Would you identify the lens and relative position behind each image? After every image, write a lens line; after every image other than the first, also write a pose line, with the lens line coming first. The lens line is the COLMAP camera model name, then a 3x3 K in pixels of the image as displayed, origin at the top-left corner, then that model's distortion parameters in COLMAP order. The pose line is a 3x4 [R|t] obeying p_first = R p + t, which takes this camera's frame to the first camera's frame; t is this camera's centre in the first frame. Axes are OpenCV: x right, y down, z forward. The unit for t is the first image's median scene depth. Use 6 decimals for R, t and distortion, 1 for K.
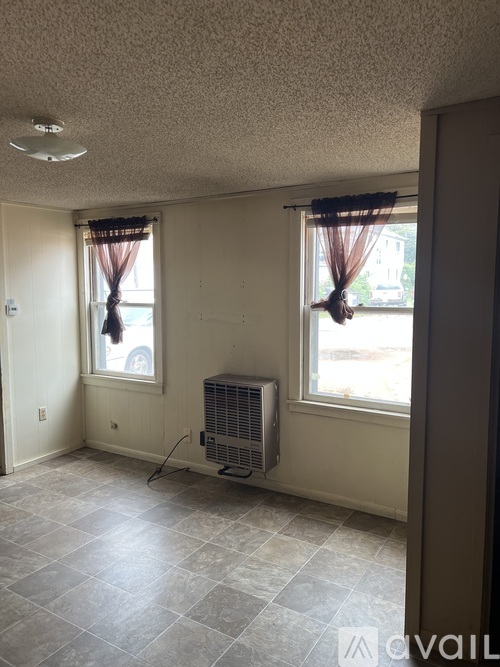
lens RADIAL K [[505.4, 0, 246.8], [0, 505.4, 322.2], [0, 0, 1]] dist [0.003567, -0.001226]
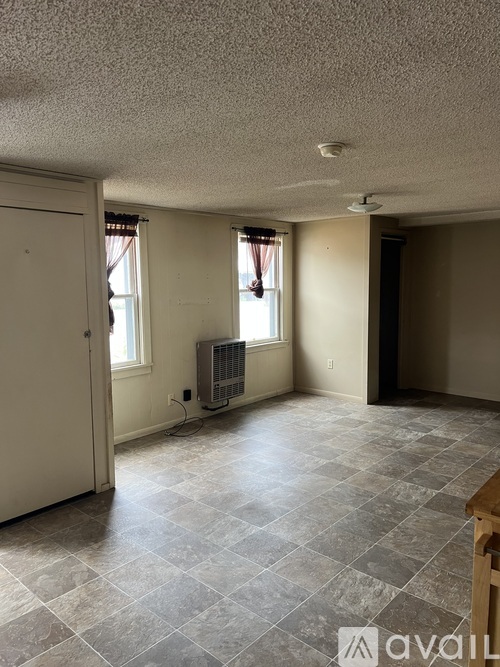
lens RADIAL K [[488.7, 0, 250.0], [0, 488.7, 333.5], [0, 0, 1]] dist [0.001873, -0.000593]
pose [[0.182408, -0.104431, 0.977661, -1.501704], [0.092477, 0.991758, 0.088683, -0.029664], [-0.978864, 0.074234, 0.190562, 0.692966]]
